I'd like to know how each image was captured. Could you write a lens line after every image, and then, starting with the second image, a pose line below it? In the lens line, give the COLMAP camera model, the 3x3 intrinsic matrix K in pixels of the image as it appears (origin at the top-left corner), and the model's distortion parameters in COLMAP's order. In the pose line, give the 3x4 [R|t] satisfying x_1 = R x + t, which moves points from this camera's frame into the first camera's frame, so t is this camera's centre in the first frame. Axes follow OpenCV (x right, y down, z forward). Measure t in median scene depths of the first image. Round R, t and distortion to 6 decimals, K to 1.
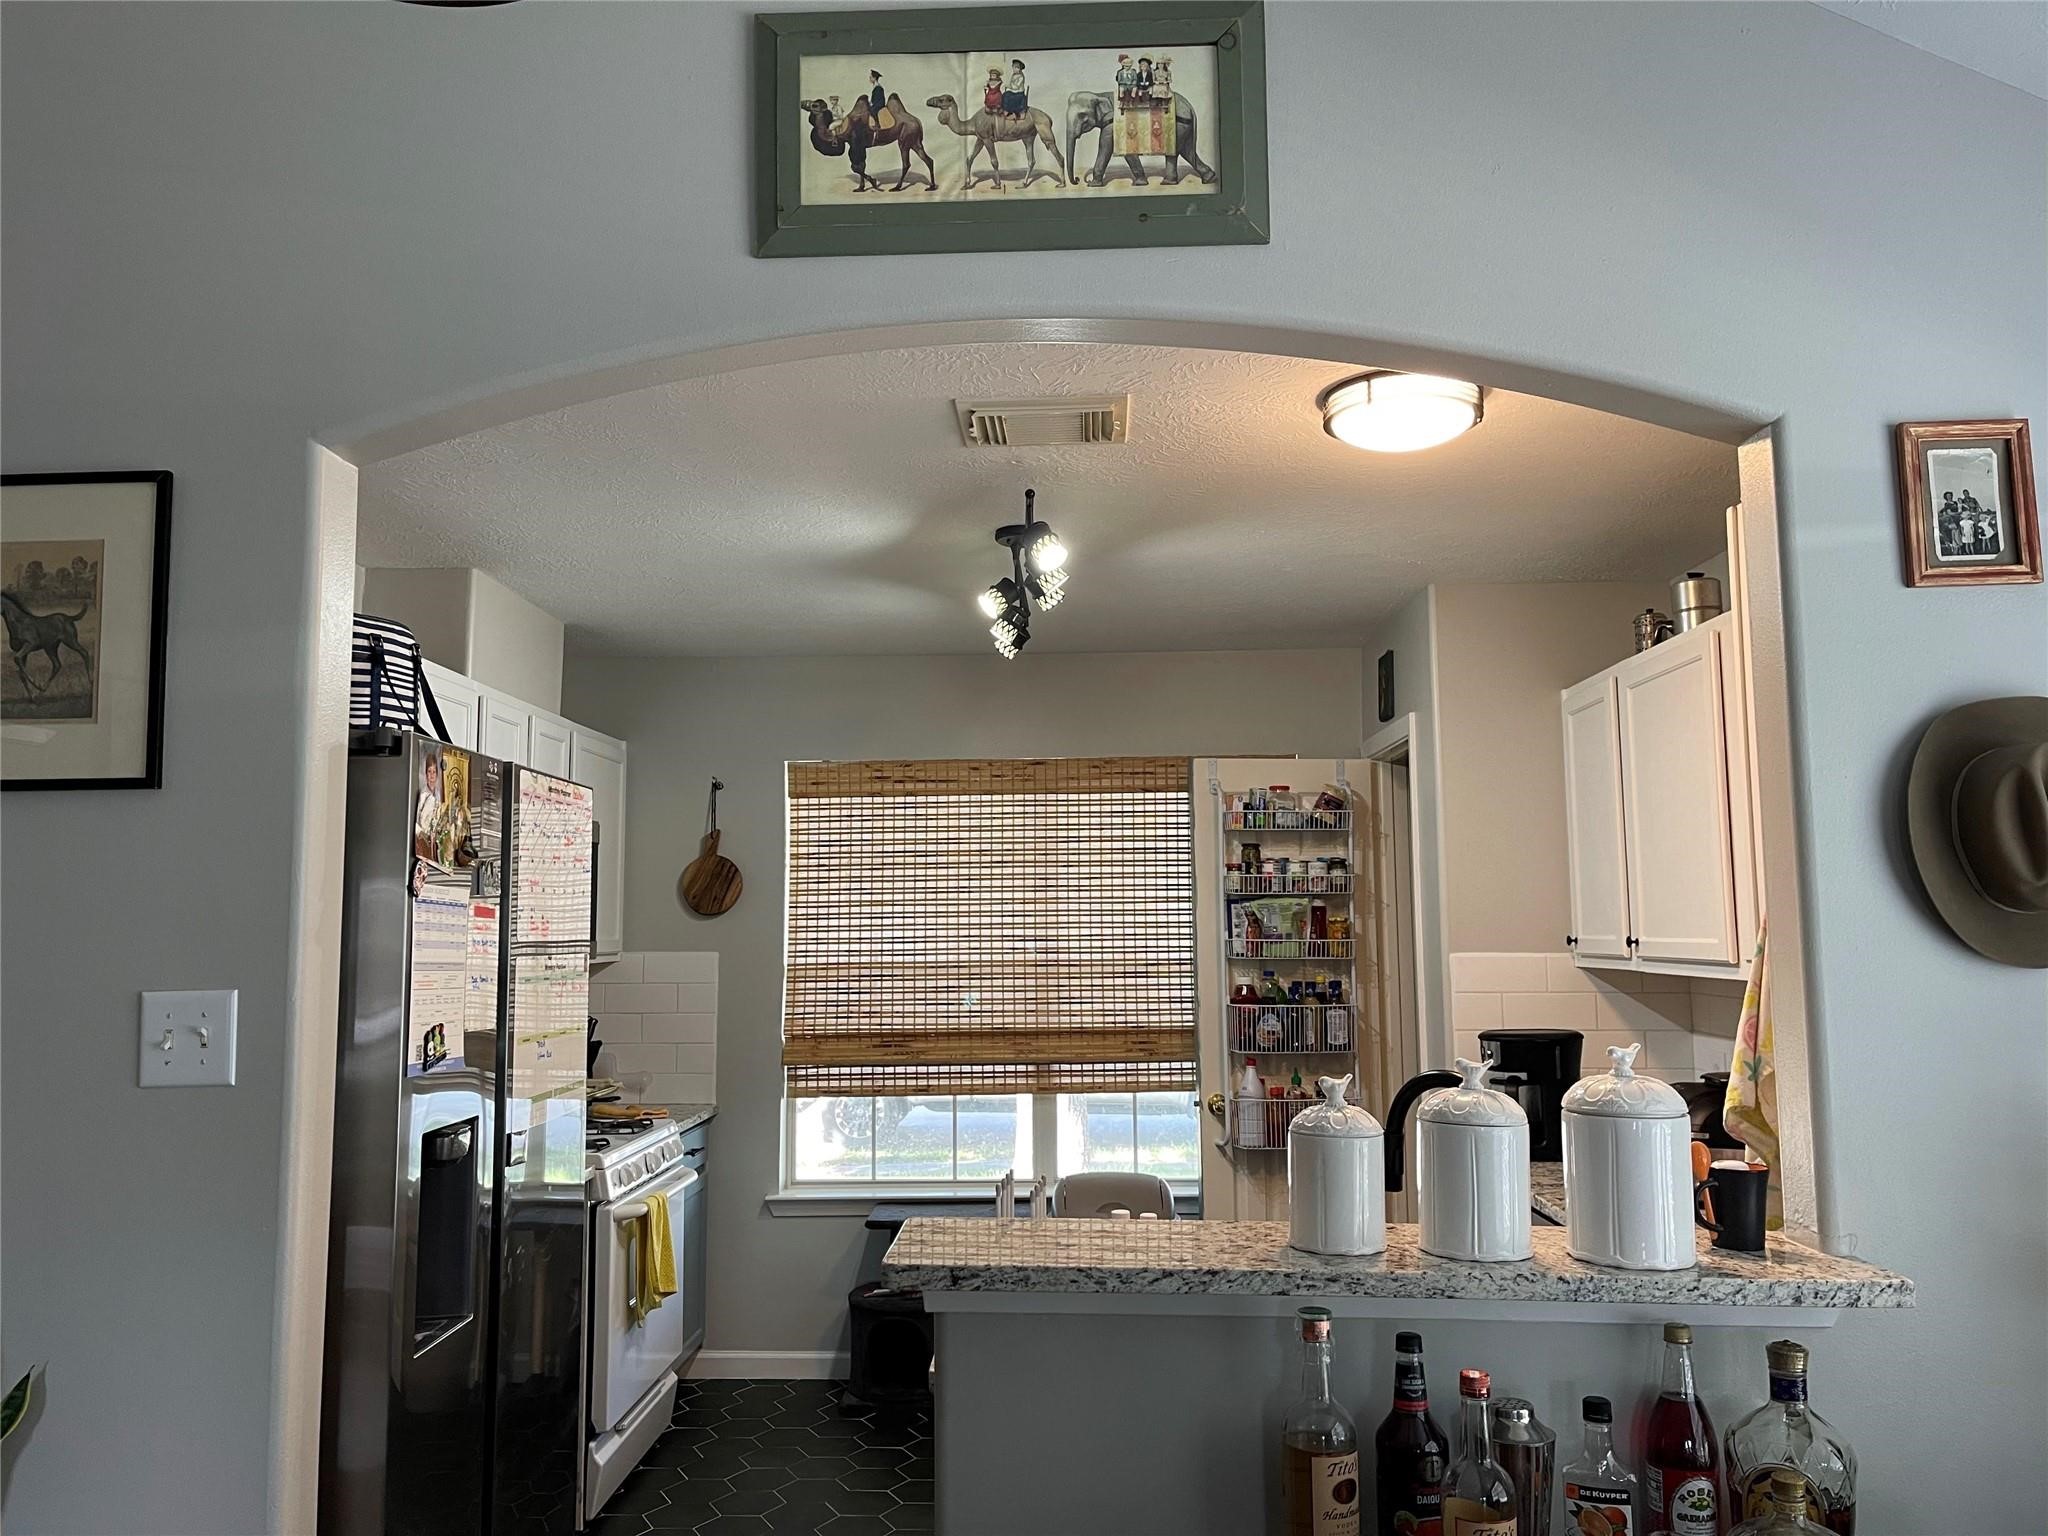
lens RADIAL K [[1546.2, 0, 1013.8], [0, 1546.2, 770.1], [0, 0, 1]] dist [0.069675, -0.092481]
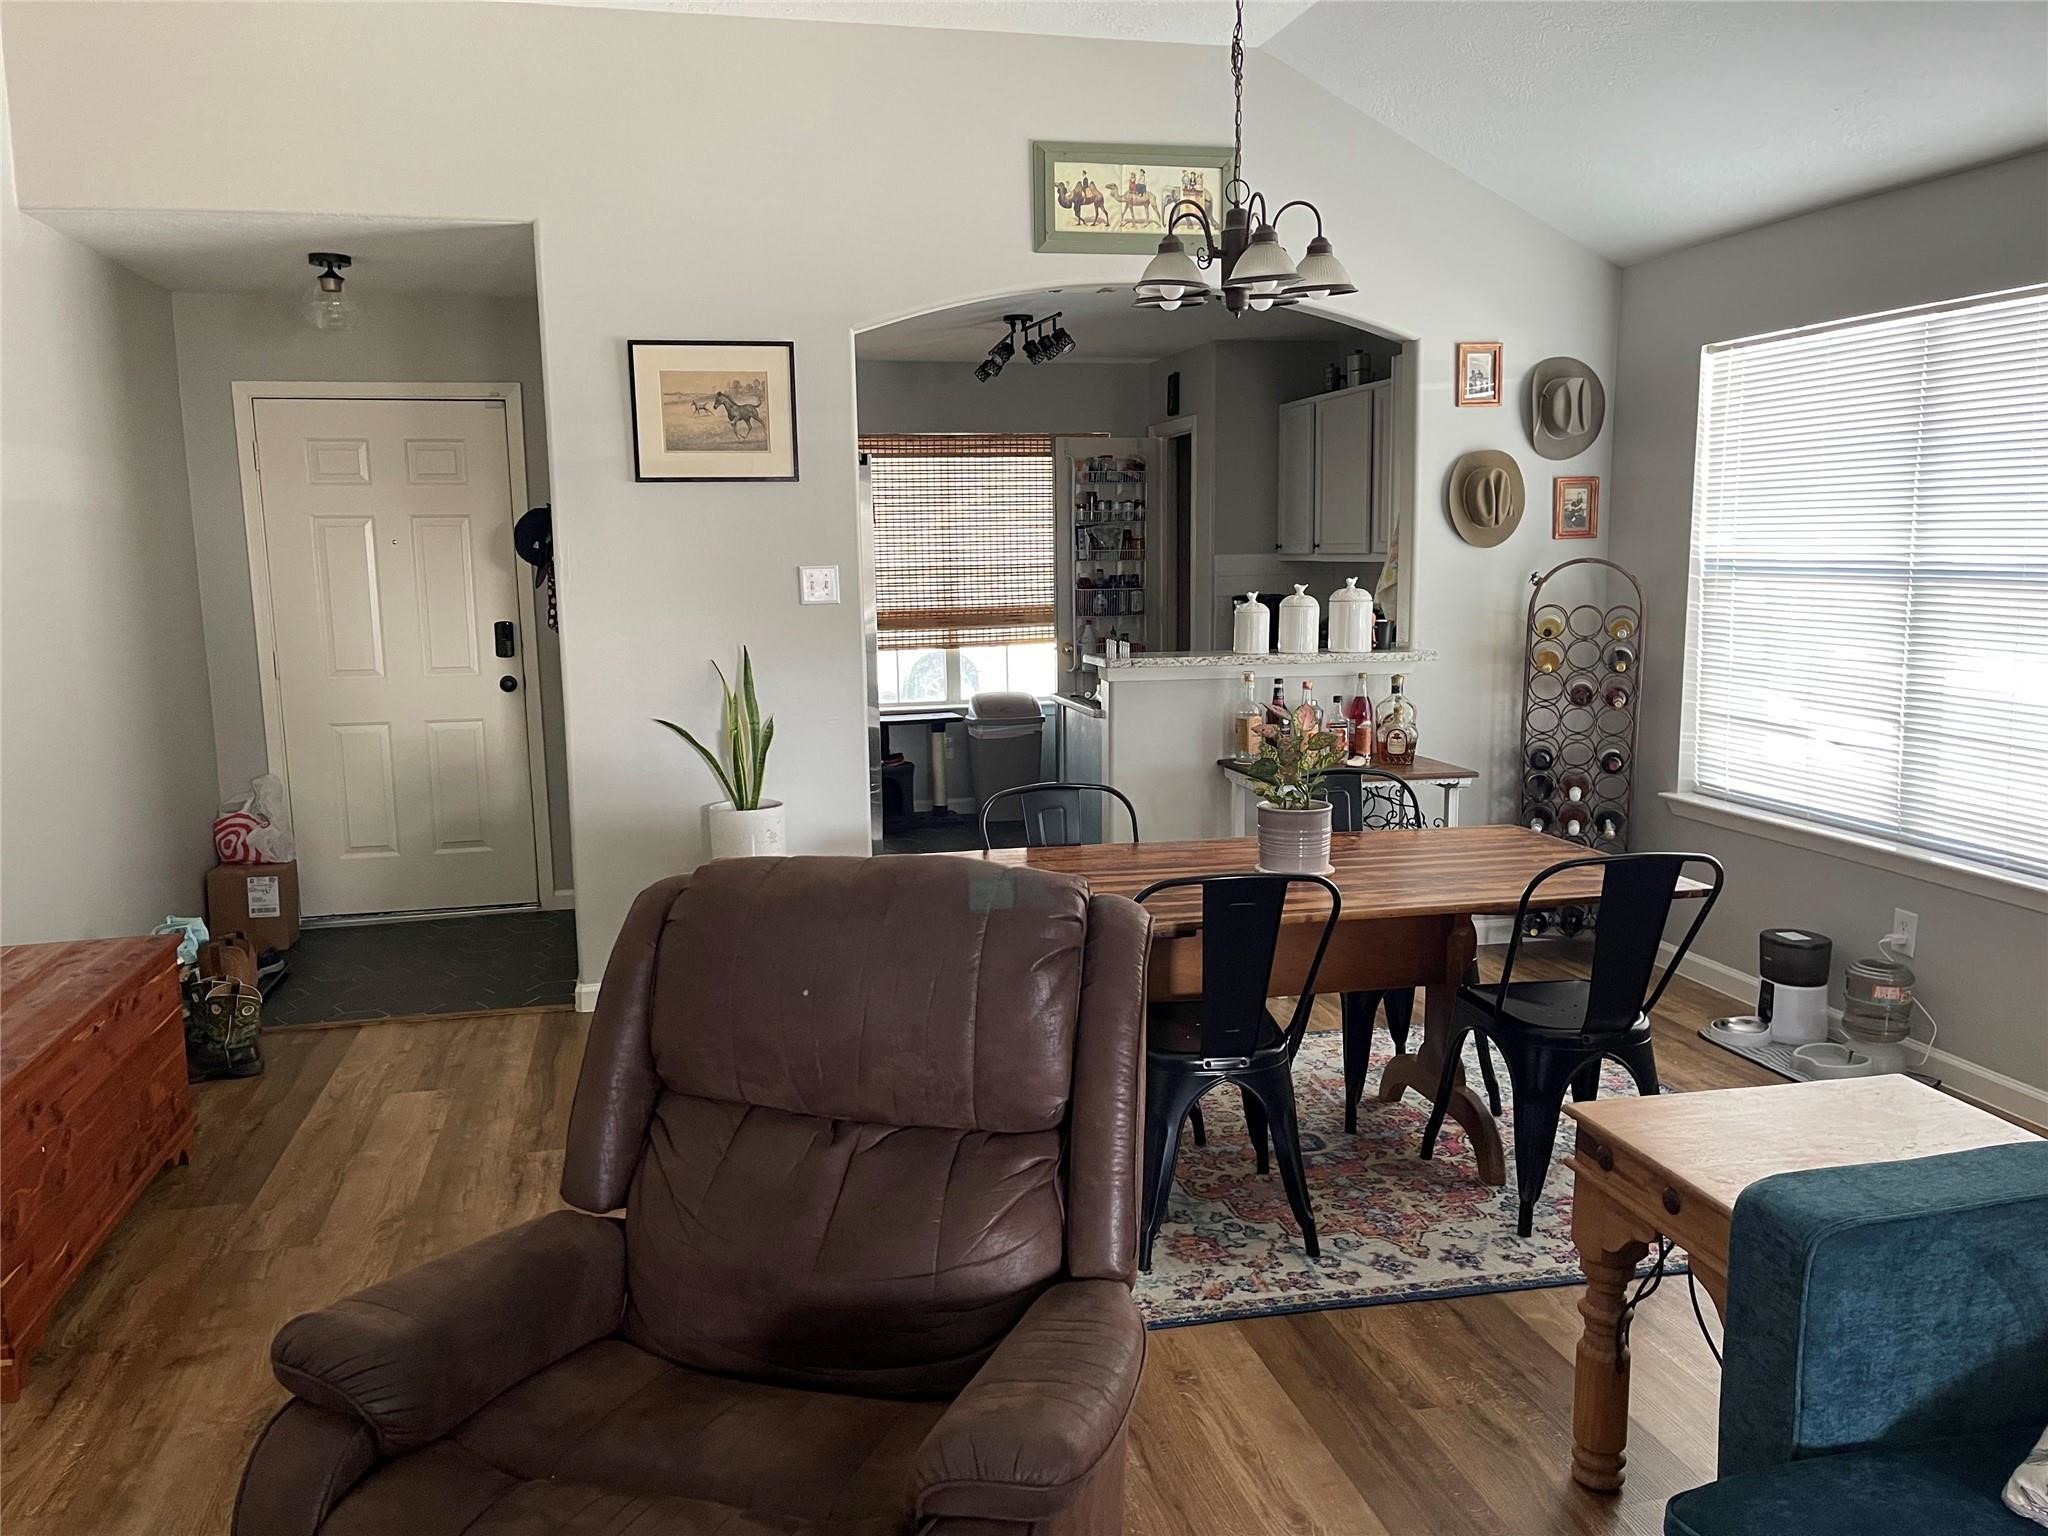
lens RADIAL K [[1546.2, 0, 1026.5], [0, 1546.2, 777.1], [0, 0, 1]] dist [0.069675, -0.092481]
pose [[0.964951, -0.044867, 0.258565, -0.327478], [-0.019574, 0.970227, 0.241406, -0.050308], [-0.261698, -0.238006, 0.935343, -0.554808]]
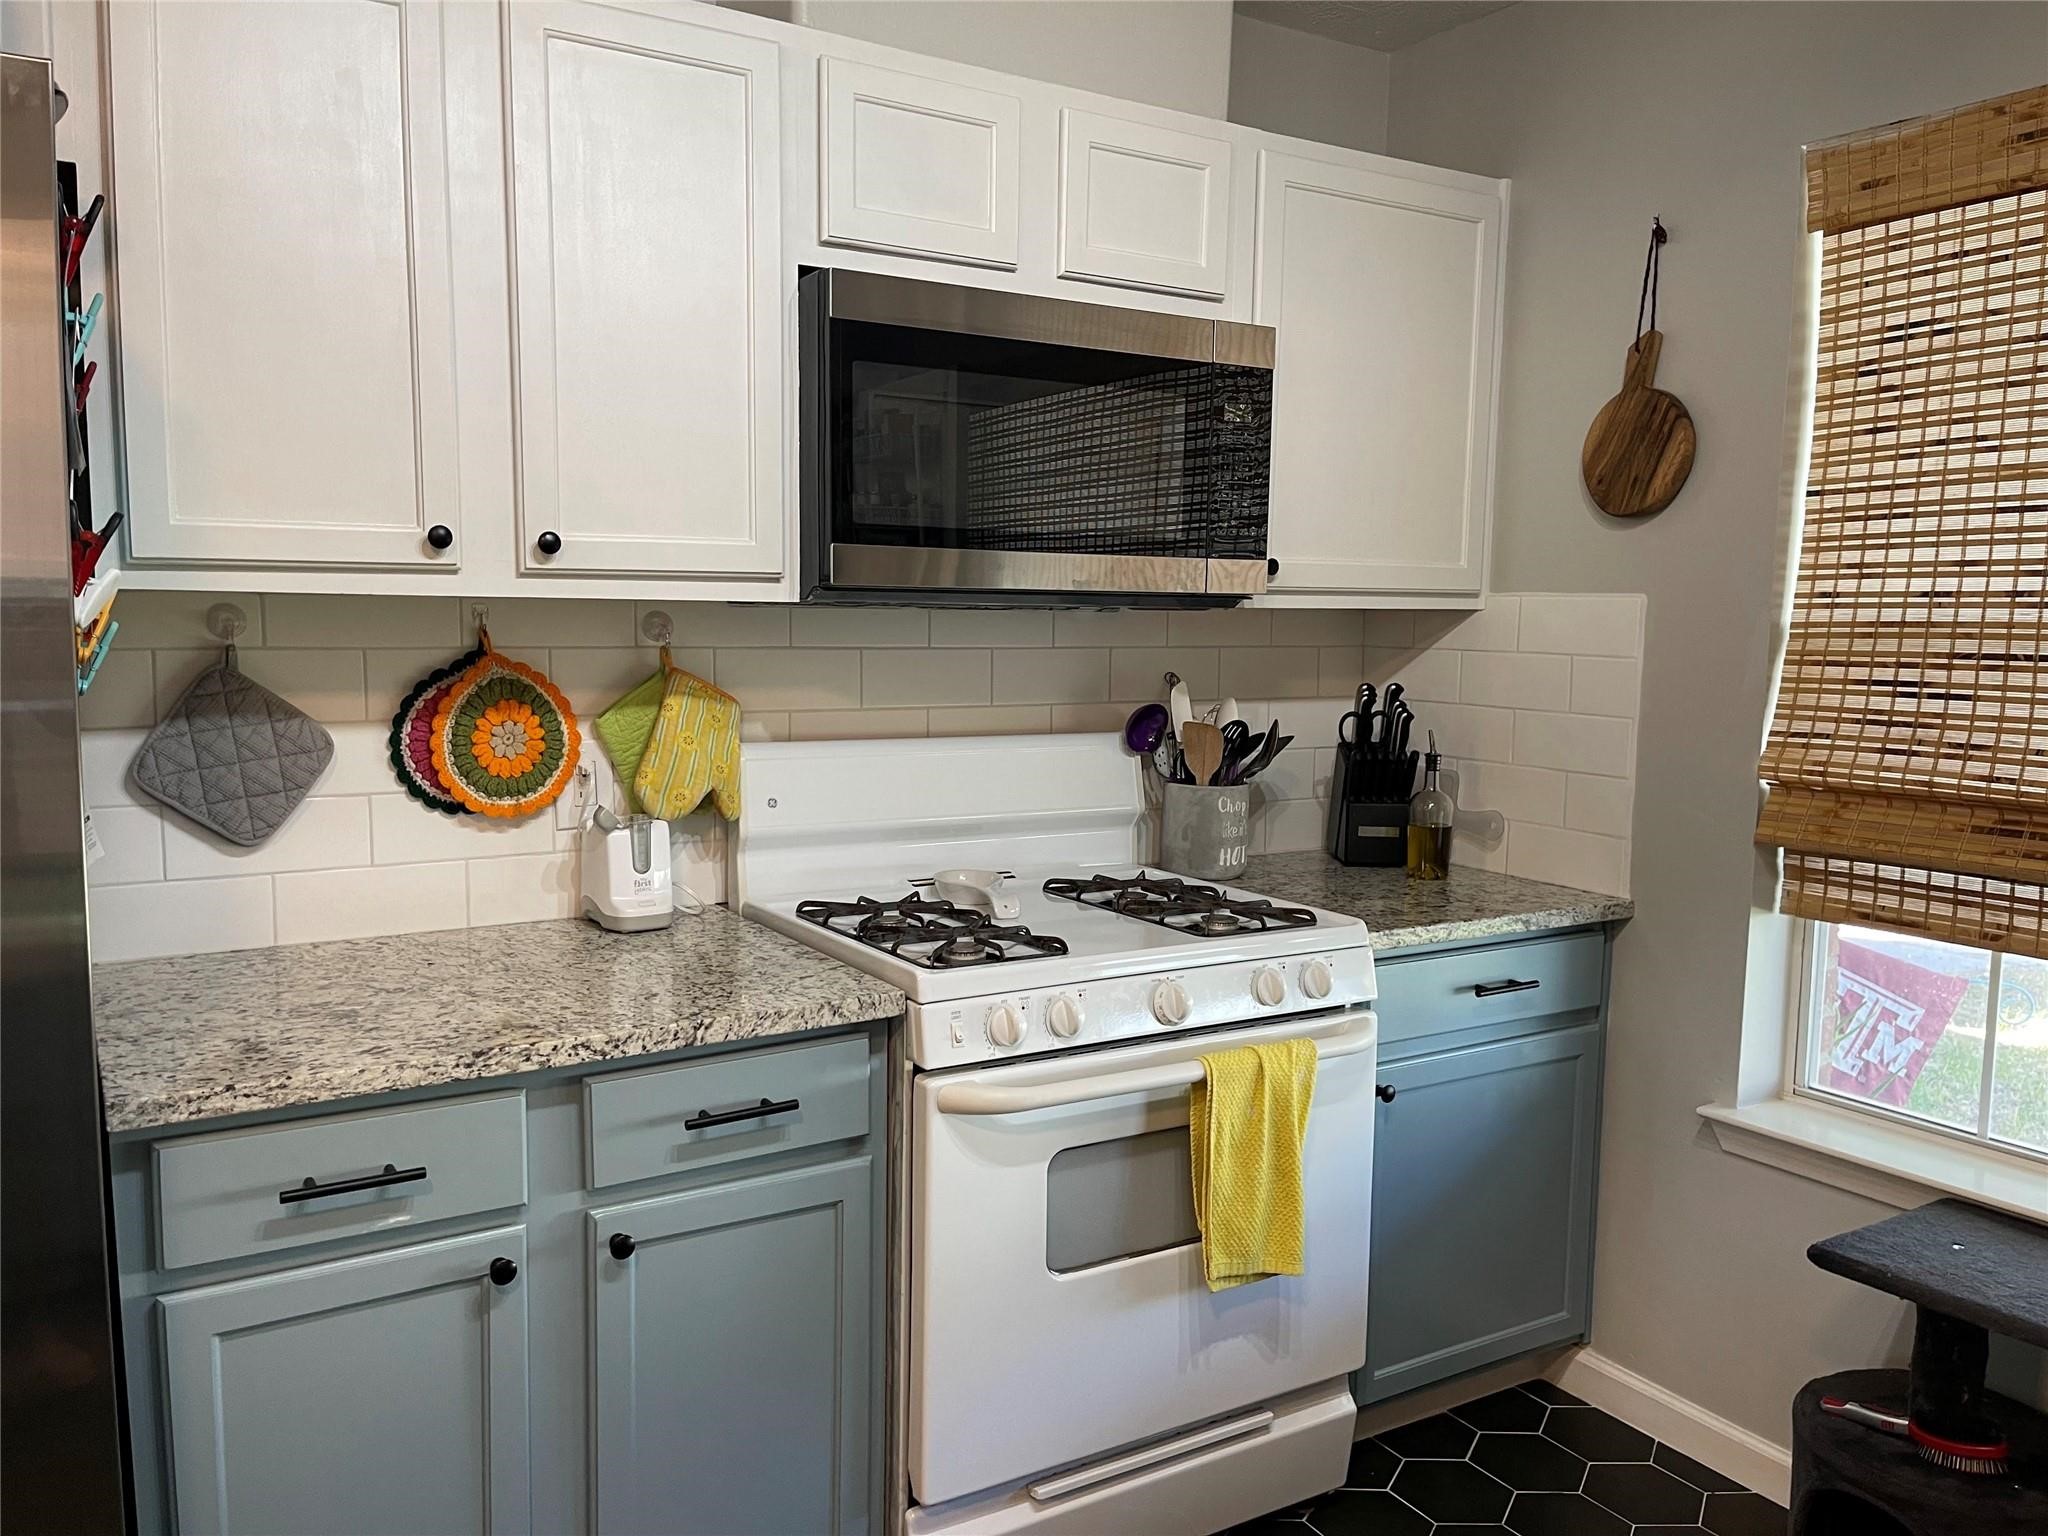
lens RADIAL K [[1546.2, 0, 996.9], [0, 1546.2, 757.2], [0, 0, 1]] dist [0.069675, -0.092481]
pose [[0.548962, 0.097369, -0.830157, 0.106553], [0.066175, 0.985011, 0.159292, 0.077960], [0.833224, -0.142381, 0.534290, 0.574039]]
